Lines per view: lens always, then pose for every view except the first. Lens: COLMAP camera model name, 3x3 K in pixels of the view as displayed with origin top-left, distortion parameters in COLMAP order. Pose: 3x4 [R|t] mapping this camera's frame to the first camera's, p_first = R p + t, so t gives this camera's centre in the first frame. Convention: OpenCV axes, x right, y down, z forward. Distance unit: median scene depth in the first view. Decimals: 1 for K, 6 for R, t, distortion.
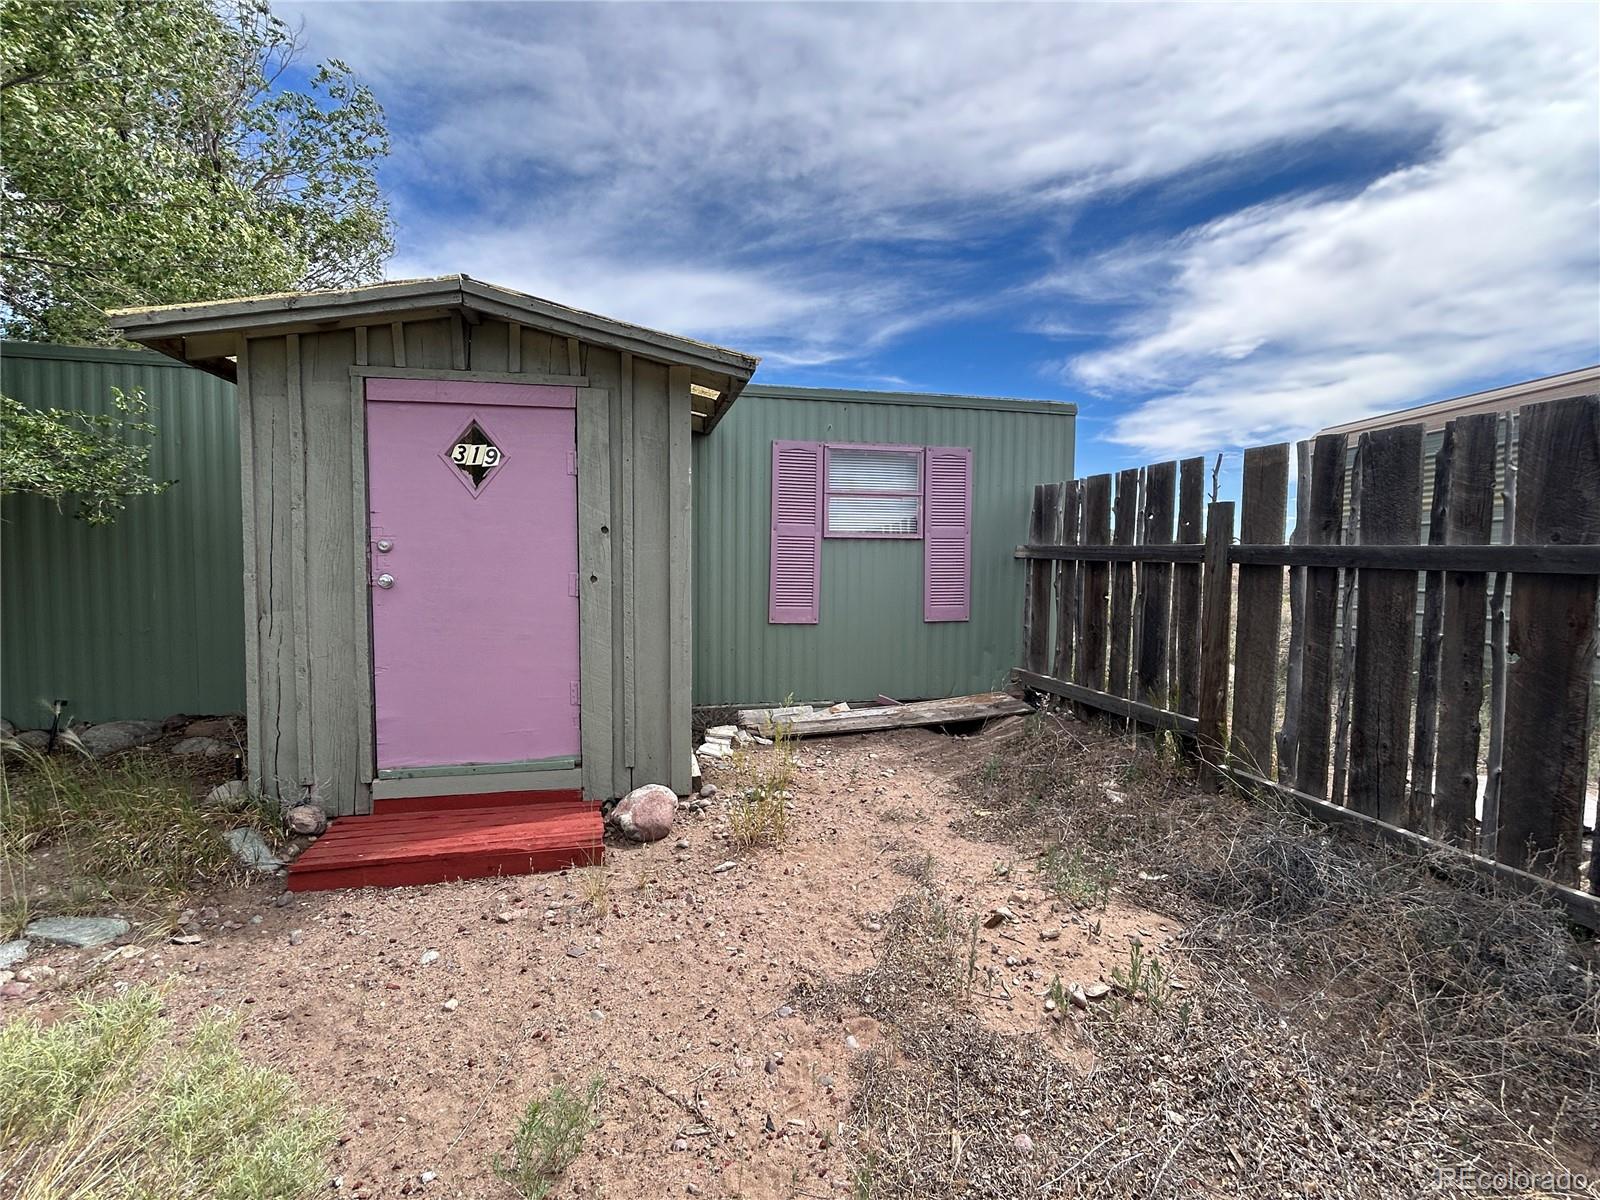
lens RADIAL K [[757.6, 0, 795.4], [0, 757.6, 588.4], [0, 0, 1]] dist [-0.006878, 0.002763]
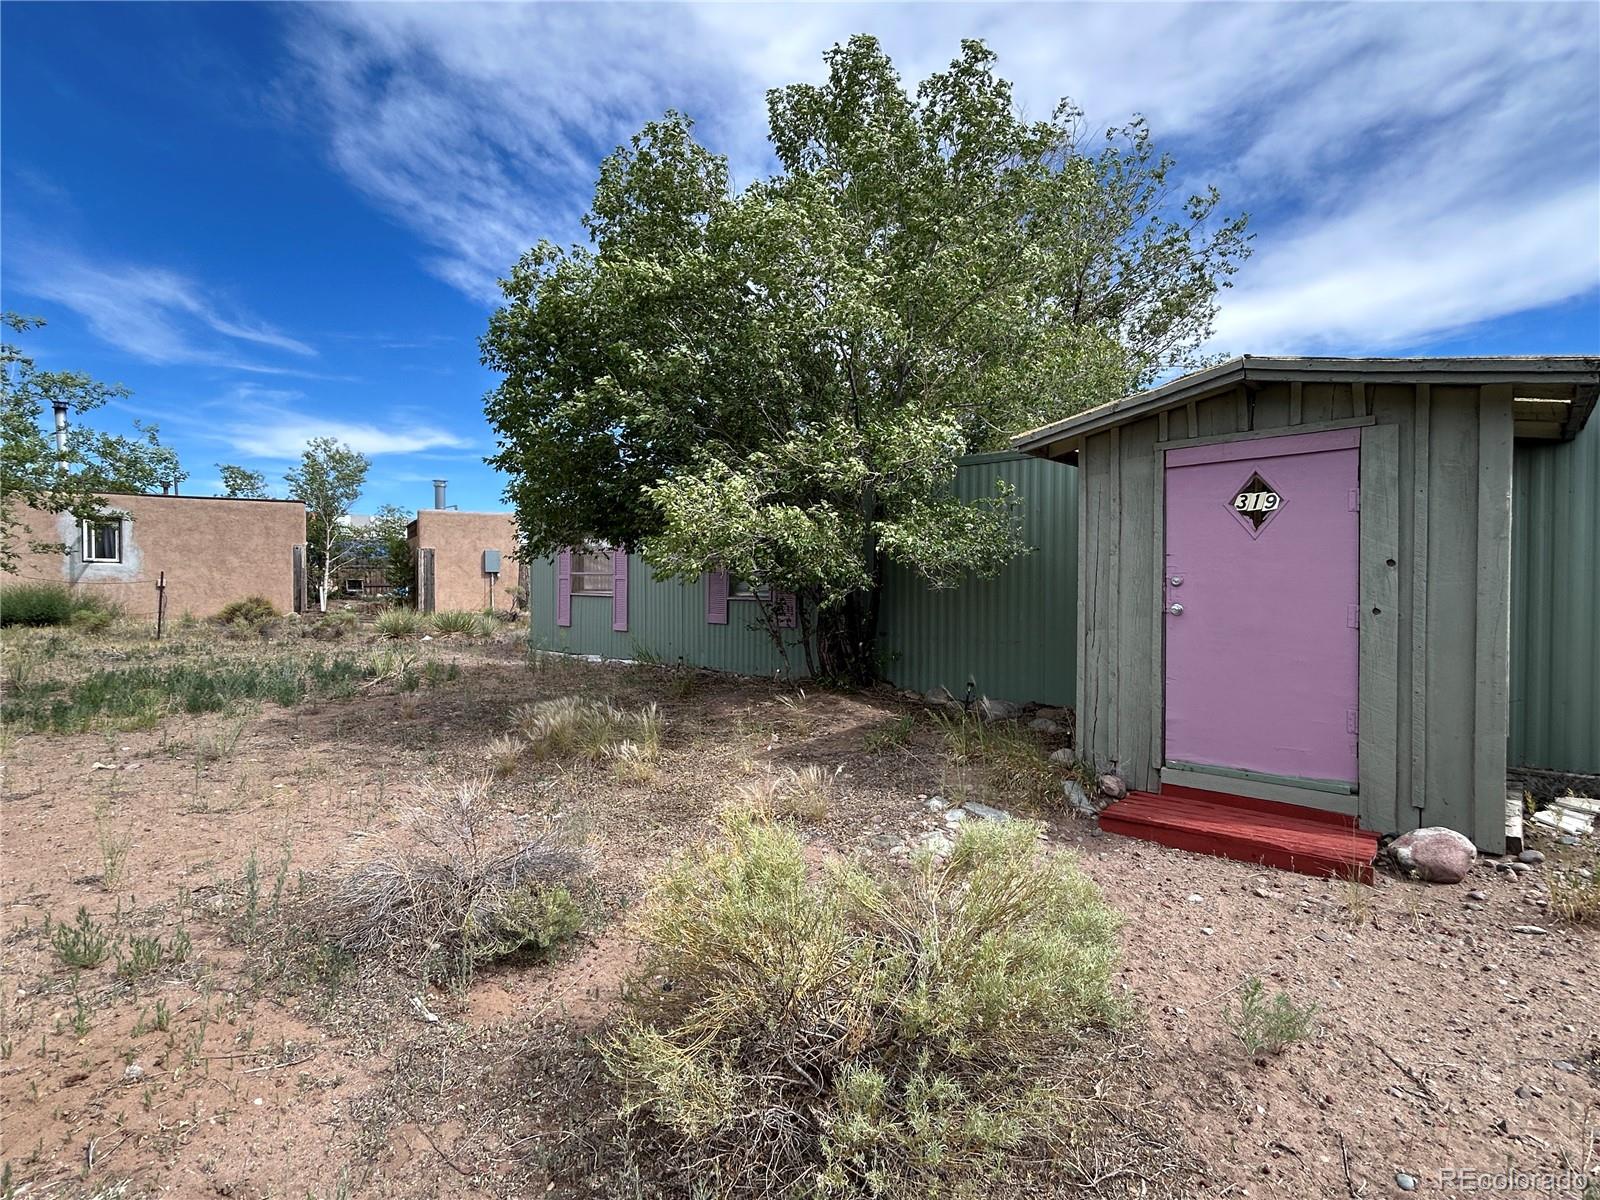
lens RADIAL K [[757.6, 0, 790.6], [0, 757.6, 608.9], [0, 0, 1]] dist [-0.006878, 0.002763]
pose [[0.555408, 0.018624, -0.831369, 0.147677], [-0.033266, 0.999447, 0.000165, 0.011023], [0.830912, 0.027565, 0.555720, -0.231586]]
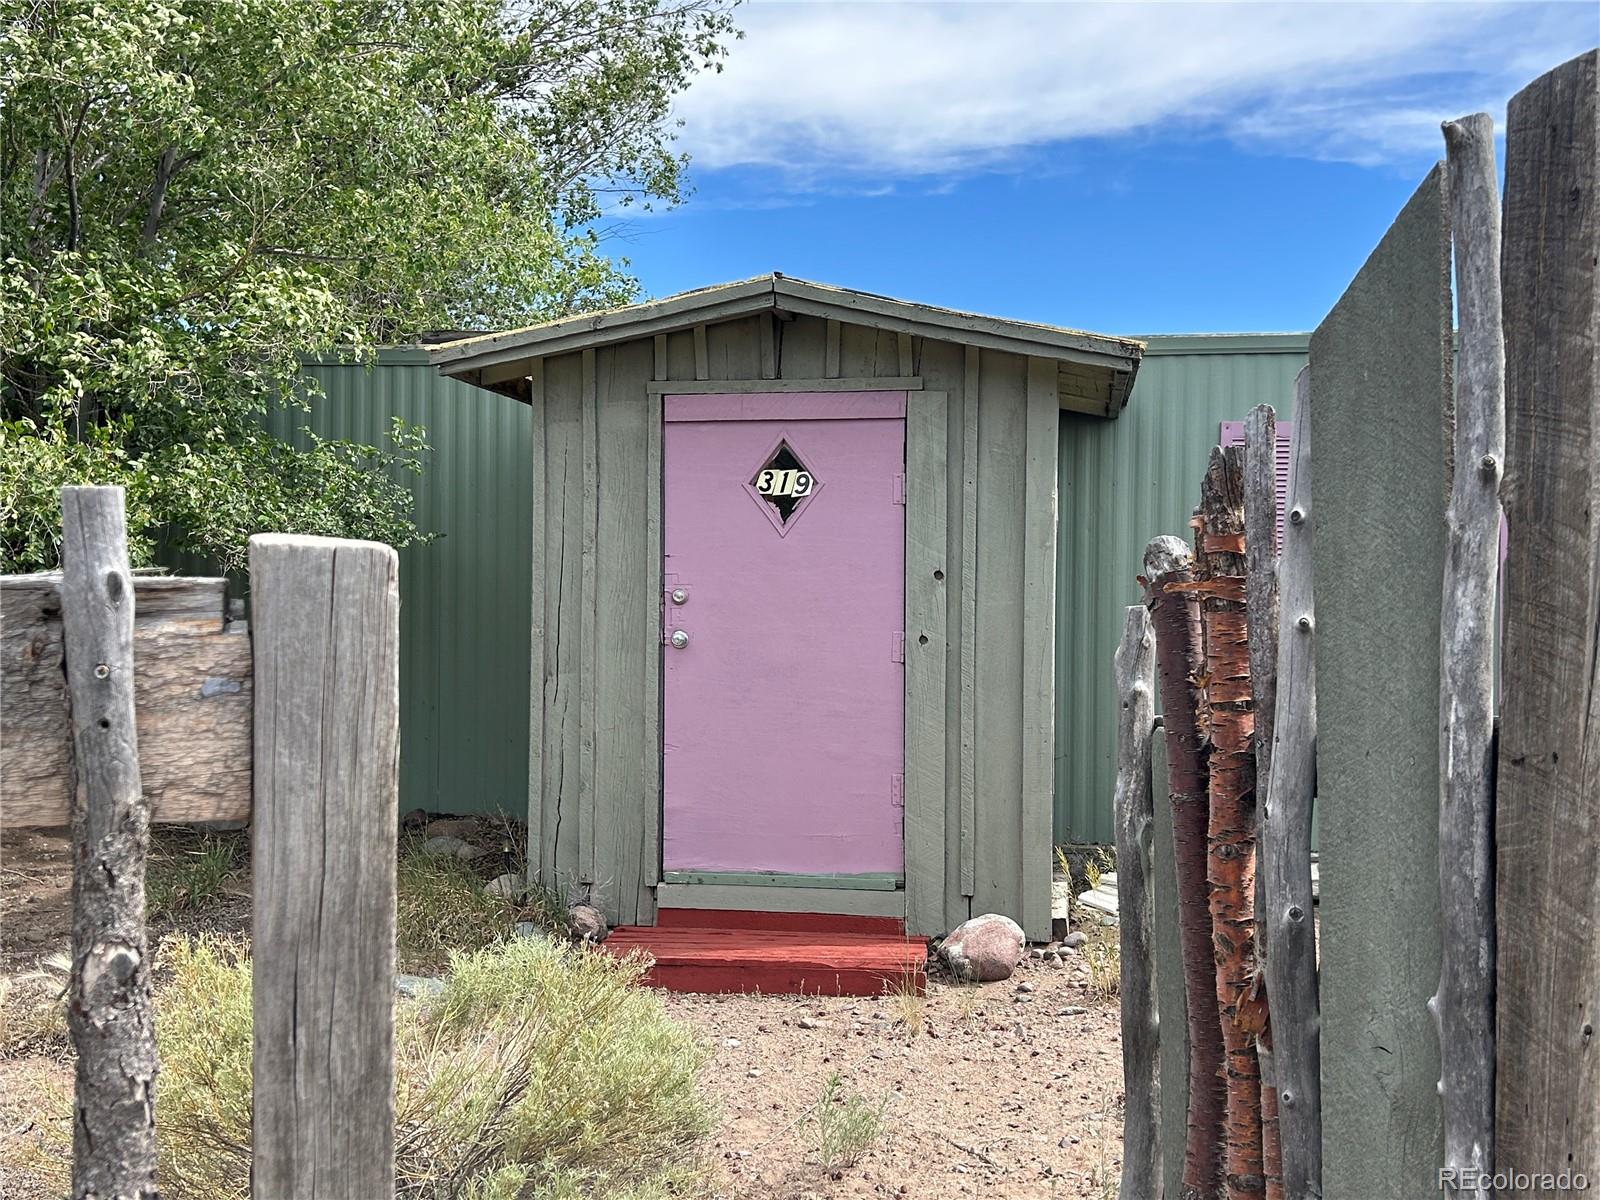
lens RADIAL K [[1706.2, 0, 779.3], [0, 1706.2, 704.0], [0, 0, 1]] dist [0.057897, 0.000000]
pose [[0.927120, 0.026394, -0.373834, 0.256399], [-0.020266, 0.999588, 0.020315, 0.021103], [0.374216, -0.011258, 0.927273, -0.685571]]
